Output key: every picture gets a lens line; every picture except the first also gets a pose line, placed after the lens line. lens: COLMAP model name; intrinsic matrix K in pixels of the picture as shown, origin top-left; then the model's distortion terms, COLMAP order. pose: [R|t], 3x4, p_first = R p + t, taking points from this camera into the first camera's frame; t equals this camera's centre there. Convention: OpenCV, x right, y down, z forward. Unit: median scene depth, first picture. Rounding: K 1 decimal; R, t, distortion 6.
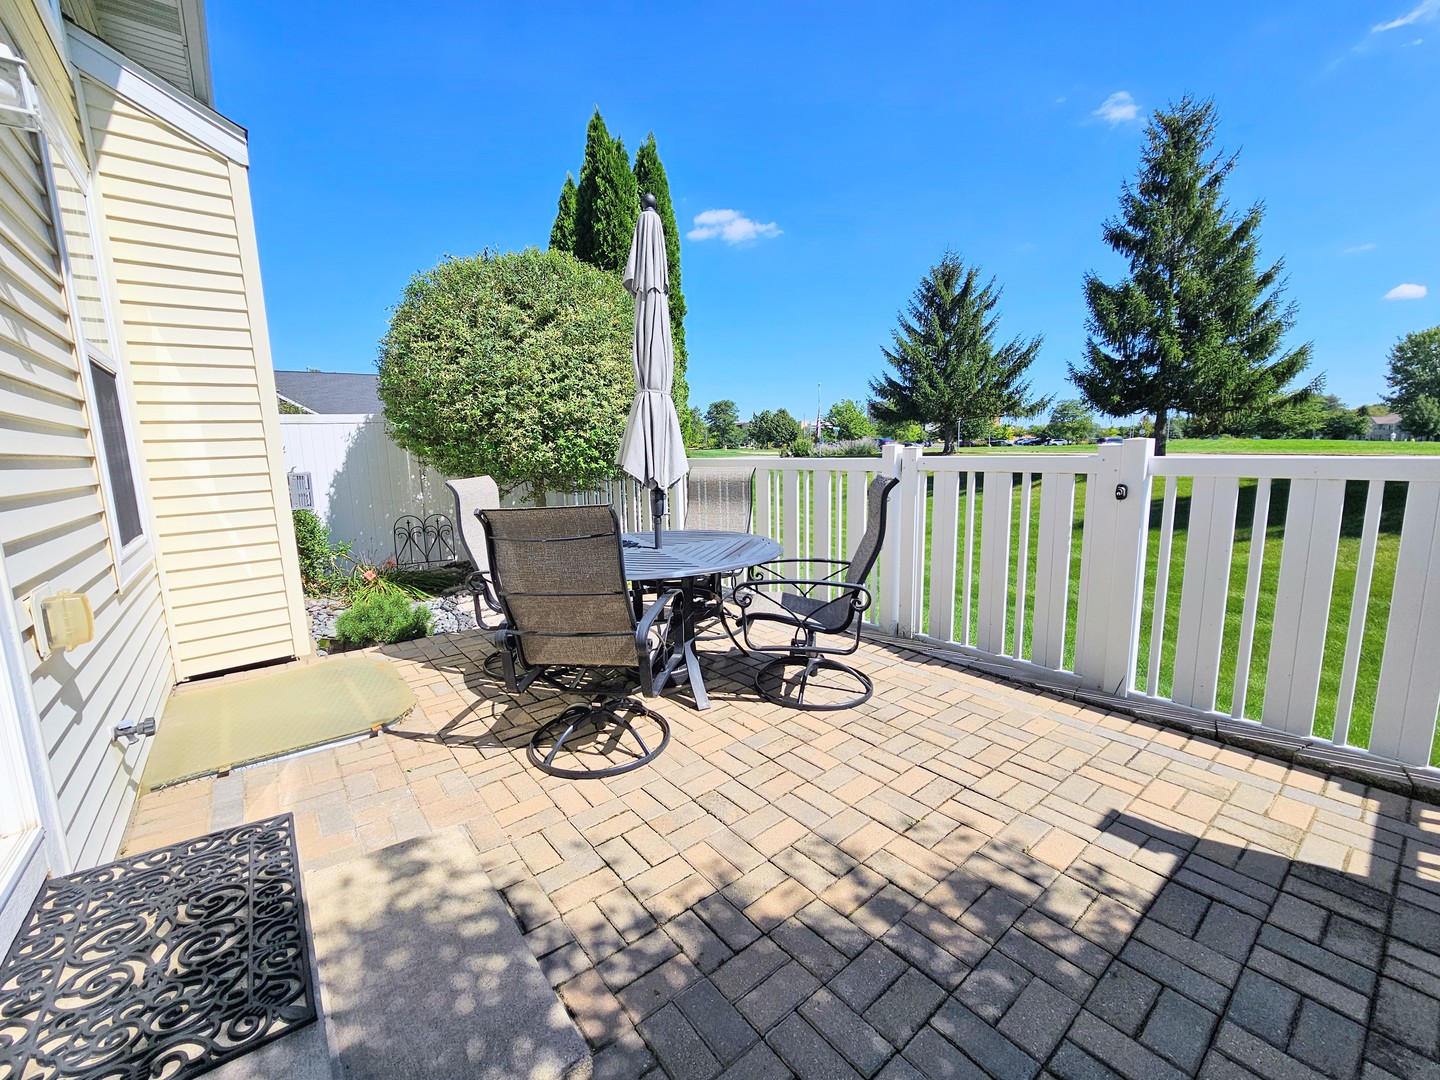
lens RADIAL K [[587.5, 0, 718.1], [0, 587.5, 536.5], [0, 0, 1]] dist [0.000215, -0.000201]
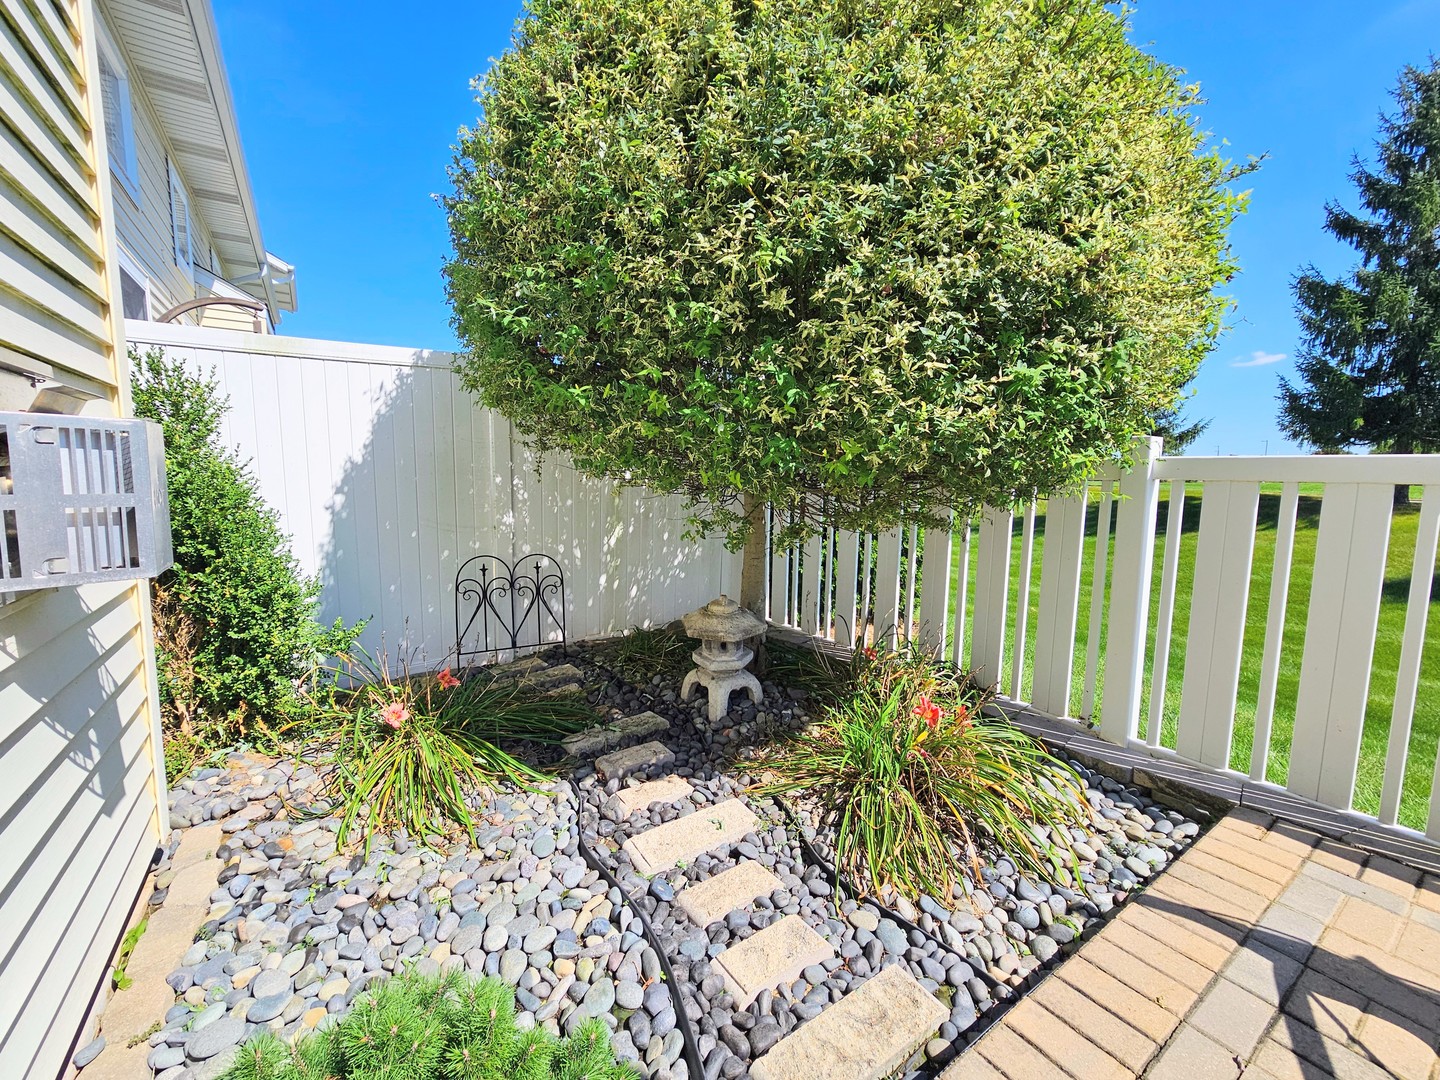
lens RADIAL K [[587.5, 0, 719.9], [0, 587.5, 538.8], [0, 0, 1]] dist [0.000215, -0.000201]
pose [[0.996786, 0.045903, -0.065660, -0.306727], [-0.048250, 0.998236, -0.034604, -0.044495], [0.063956, 0.037661, 0.997242, 0.531657]]
